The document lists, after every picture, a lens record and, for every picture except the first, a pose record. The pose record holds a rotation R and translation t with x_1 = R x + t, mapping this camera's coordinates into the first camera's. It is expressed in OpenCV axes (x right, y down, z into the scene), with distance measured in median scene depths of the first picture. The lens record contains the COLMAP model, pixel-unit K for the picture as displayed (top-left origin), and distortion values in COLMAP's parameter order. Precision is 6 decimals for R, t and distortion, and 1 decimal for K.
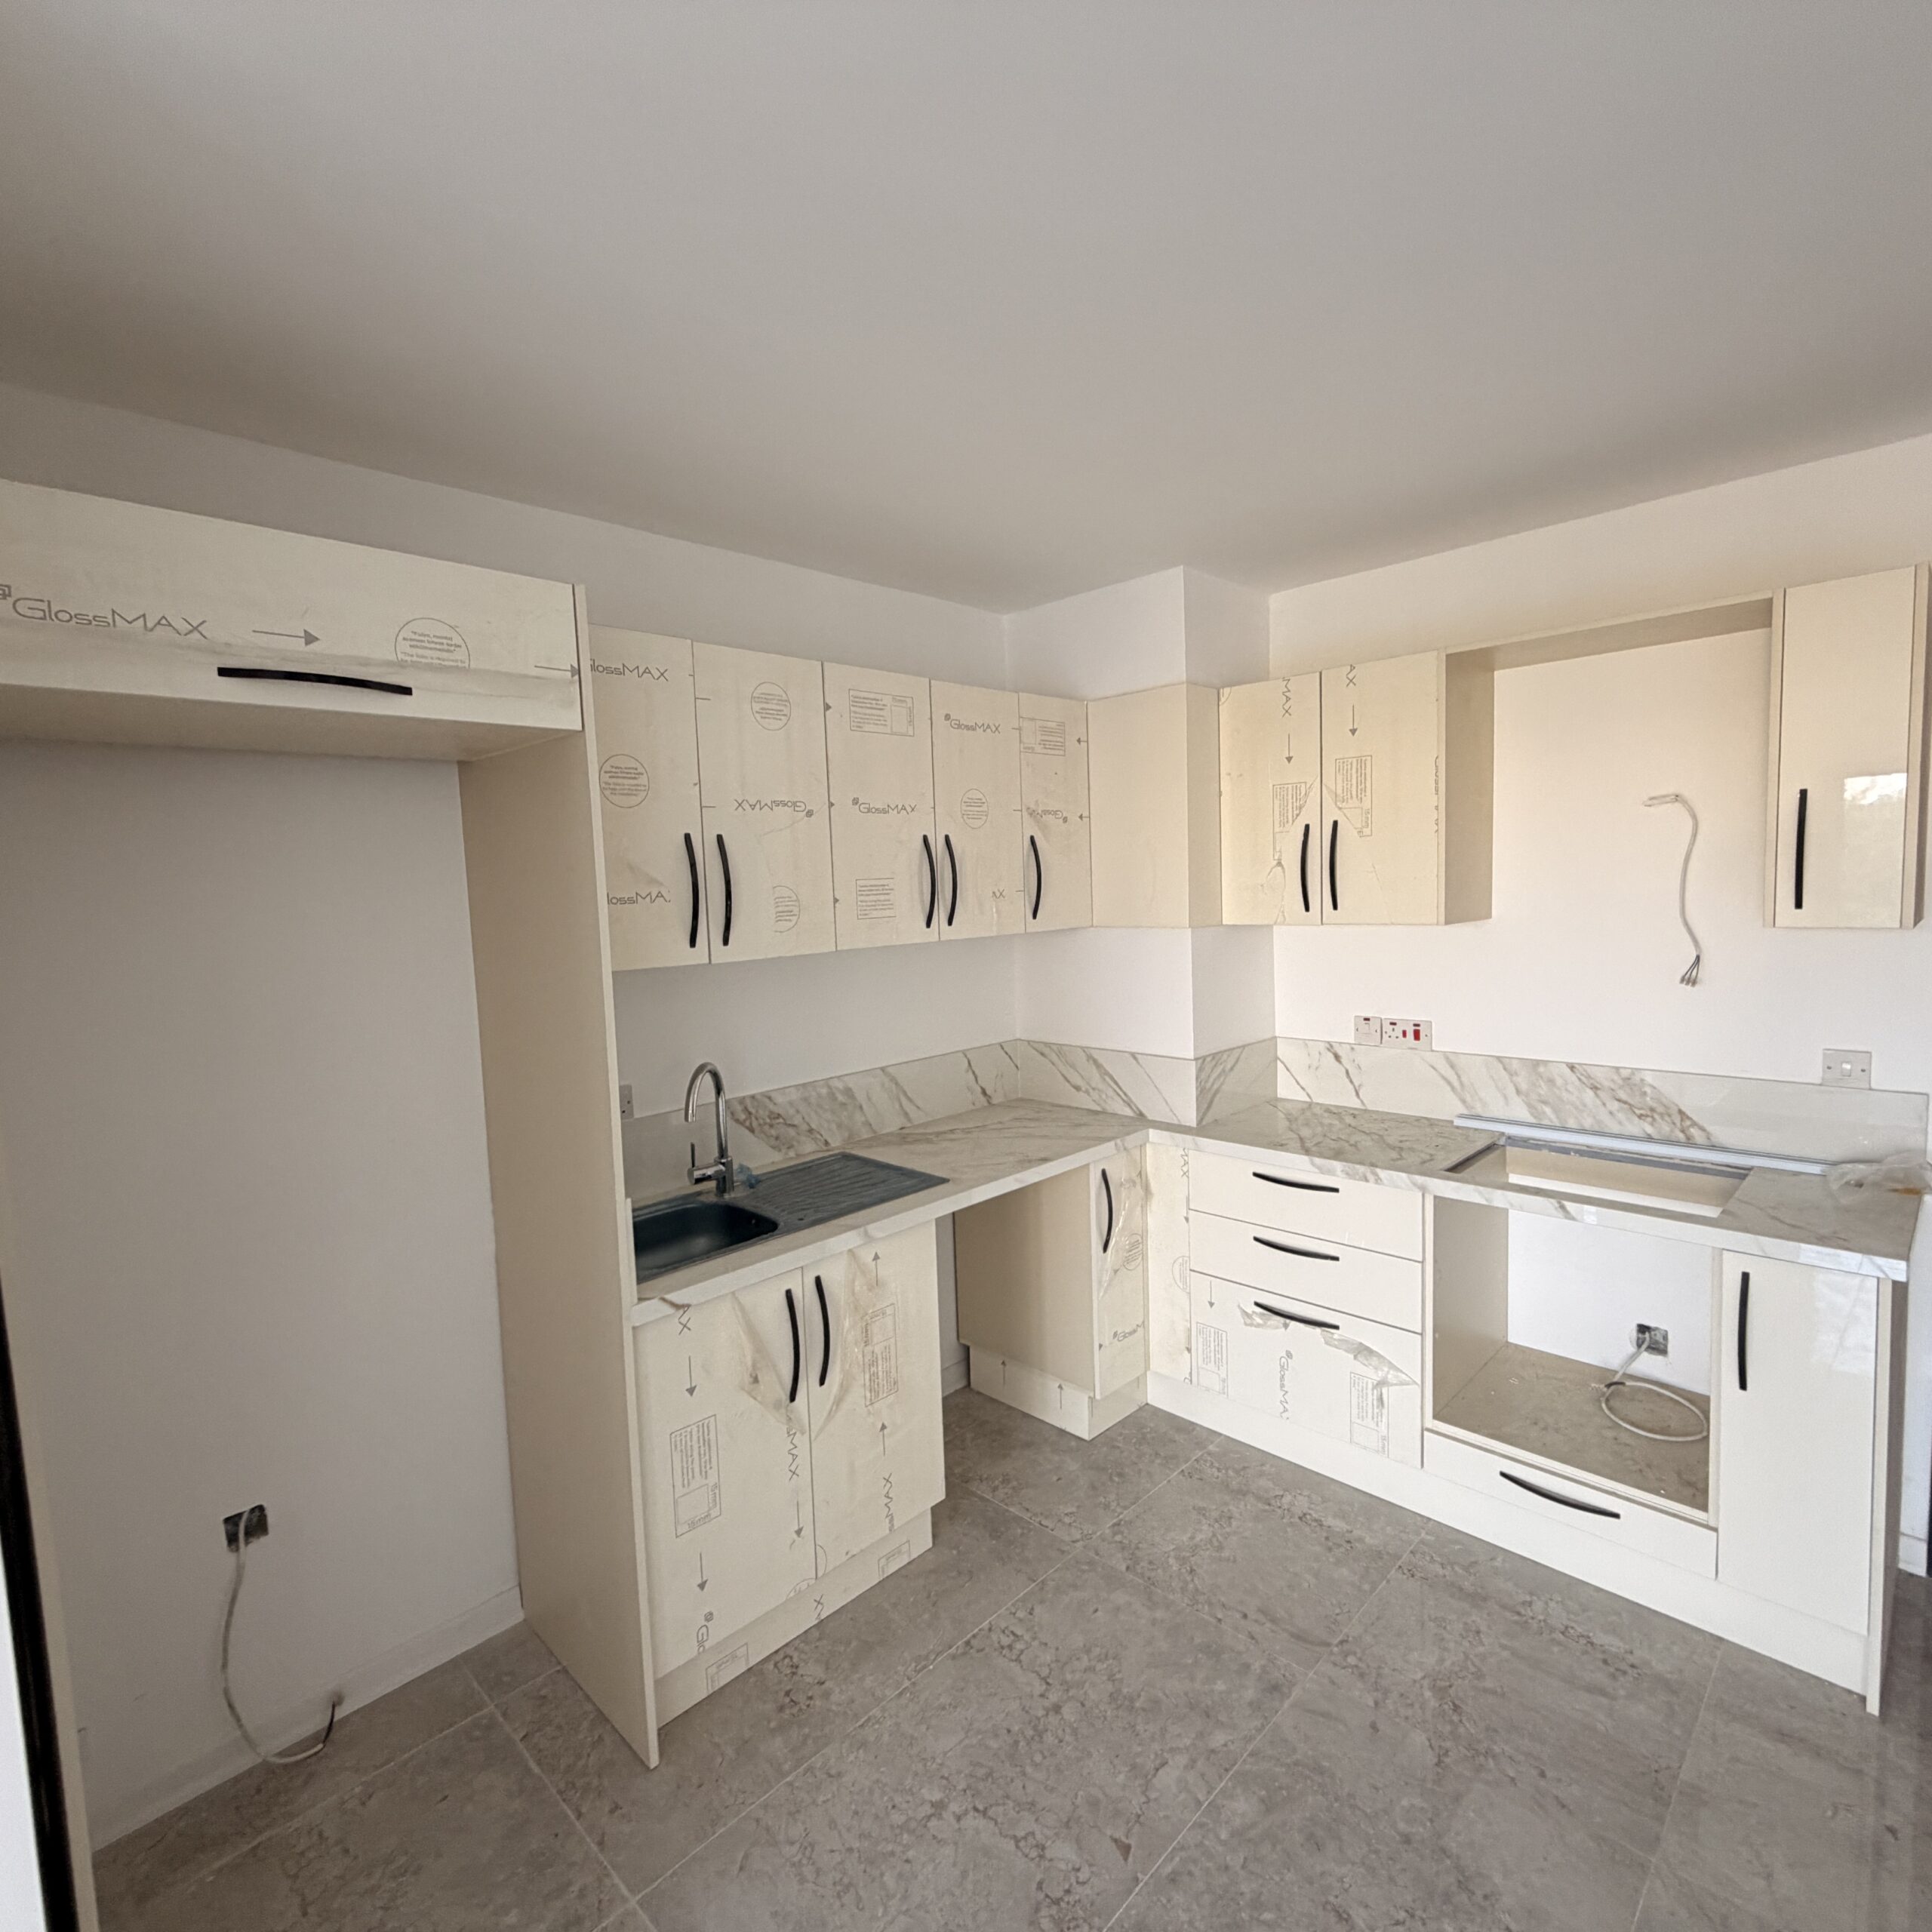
lens RADIAL K [[1012.6, 0, 966.0], [0, 1012.6, 966.0], [0, 0, 1]] dist [0.000413, -0.000190]
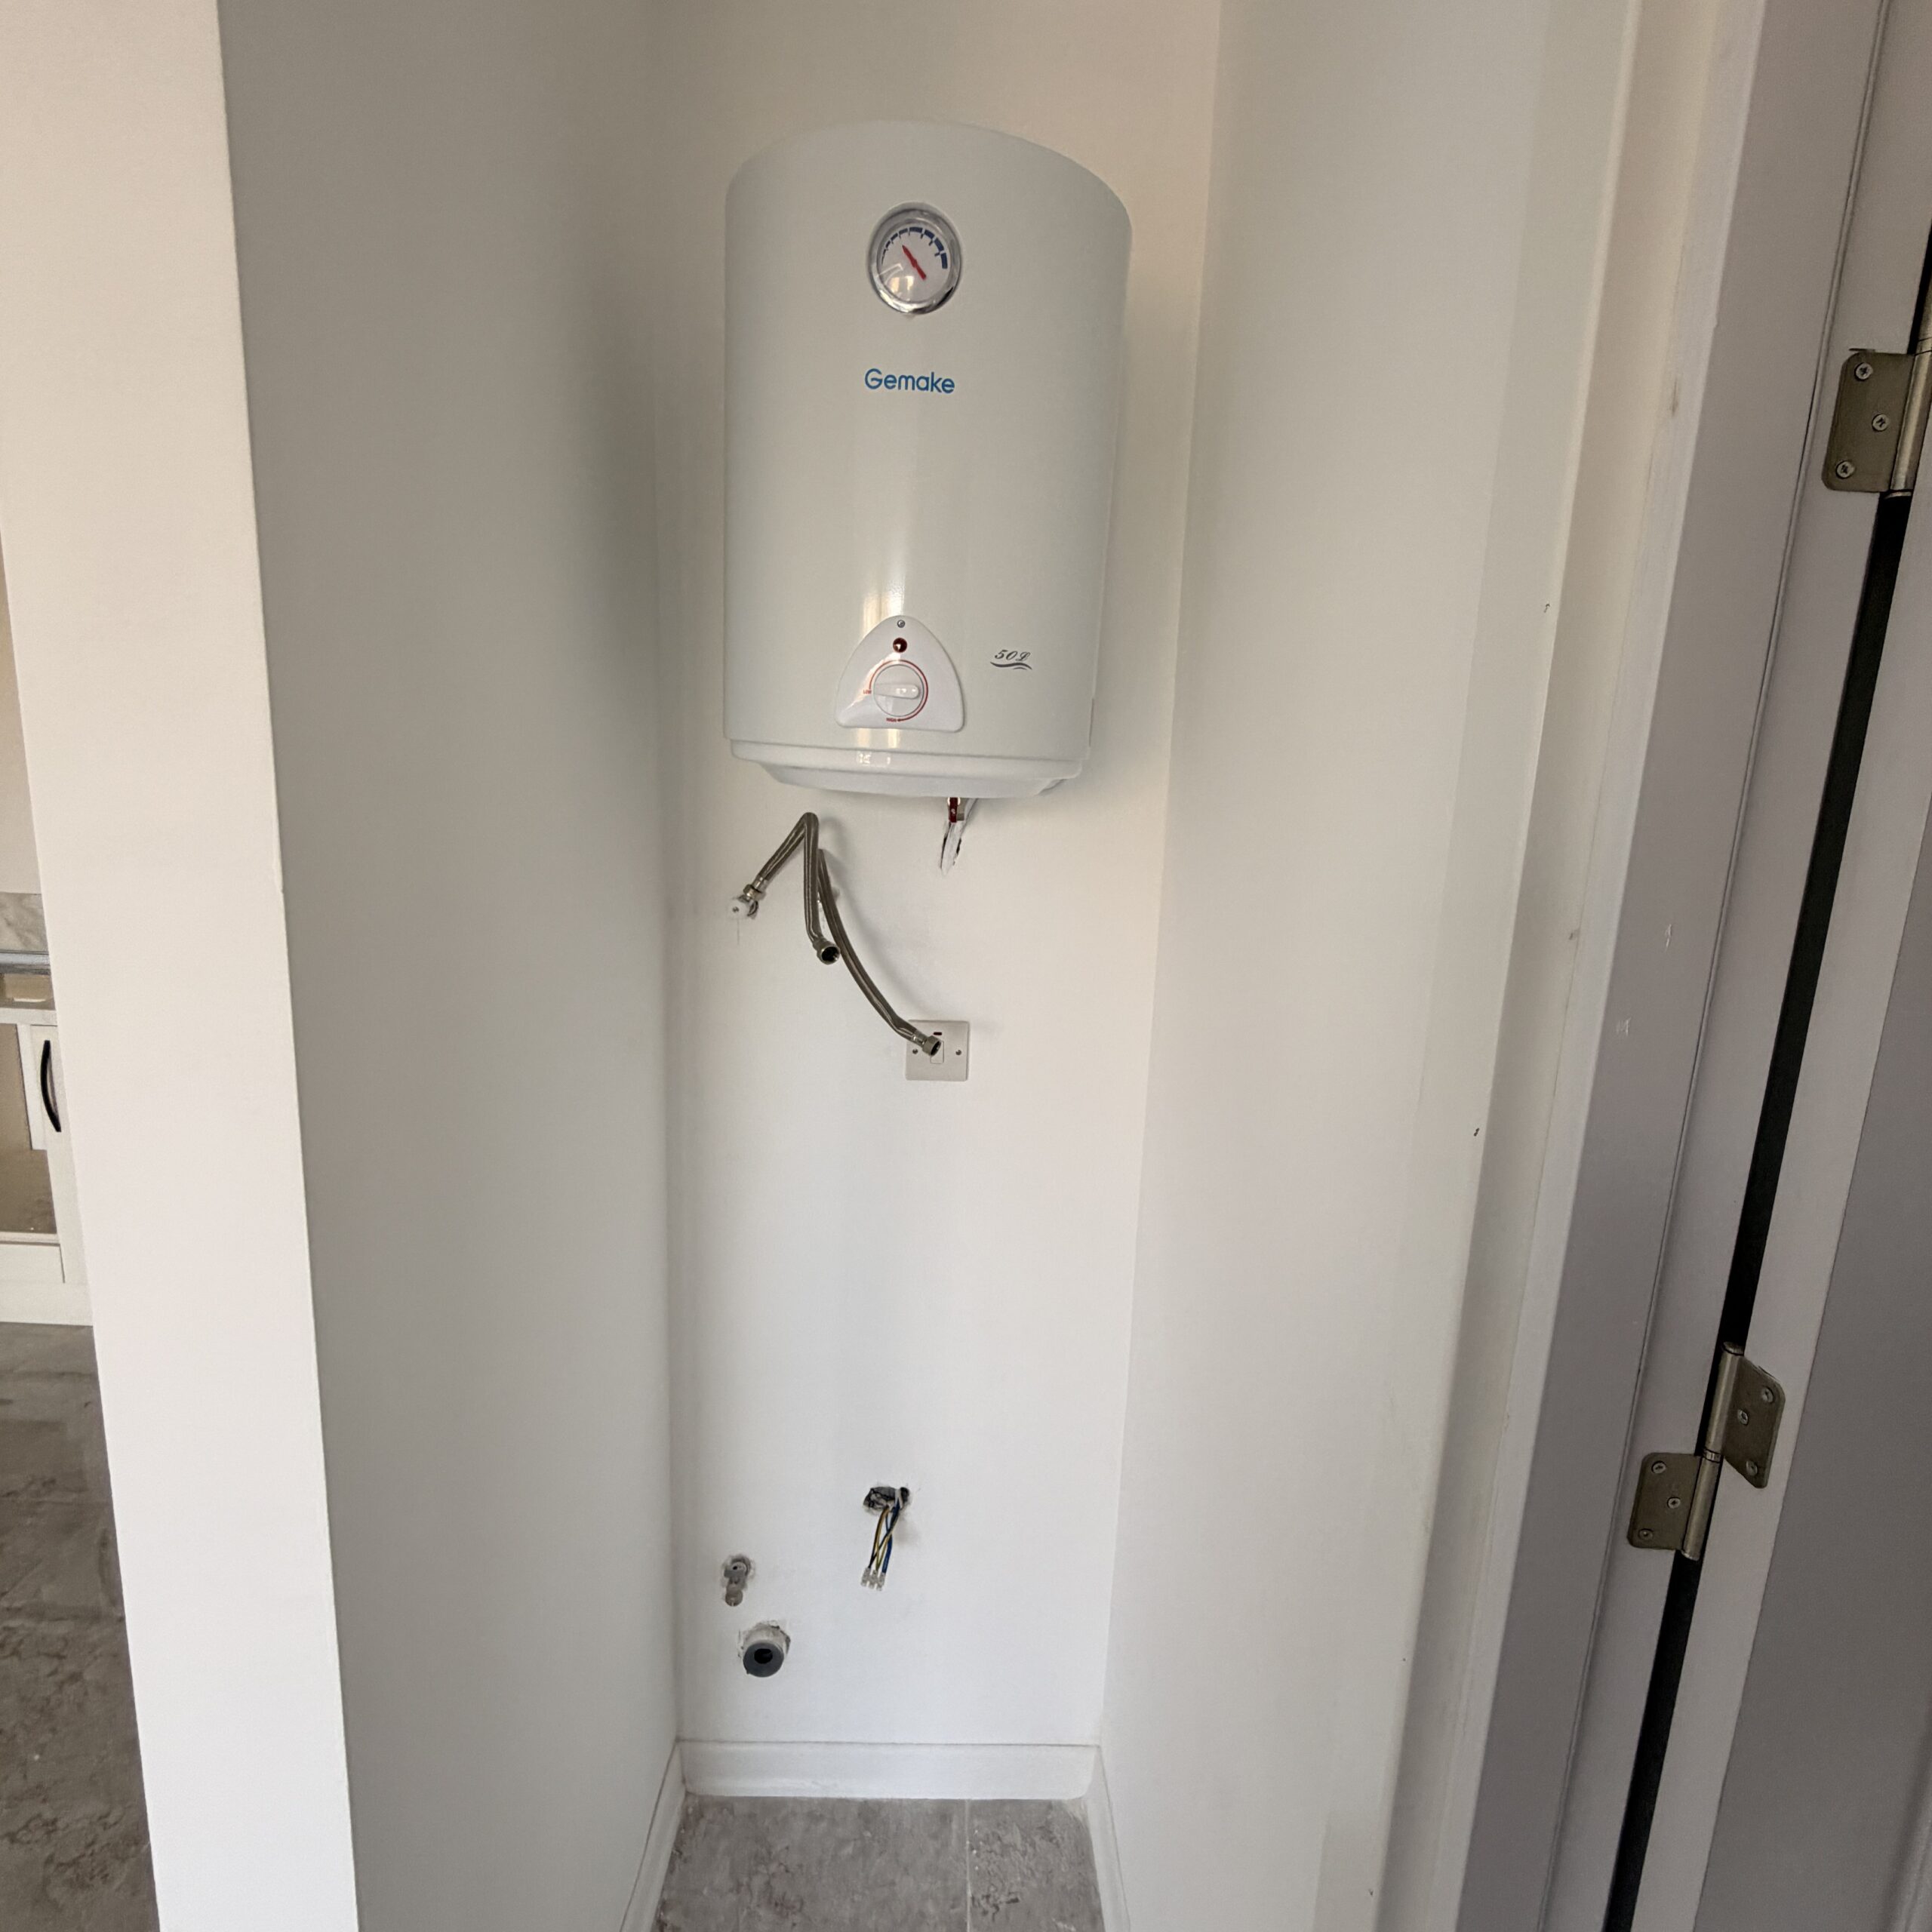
lens RADIAL K [[1012.6, 0, 966.0], [0, 1012.6, 966.0], [0, 0, 1]] dist [0.000413, -0.000190]
pose [[0.727266, -0.125740, 0.674739, 0.604547], [0.031526, 0.988158, 0.150166, 0.041521], [-0.685631, -0.087939, 0.722618, -0.541059]]
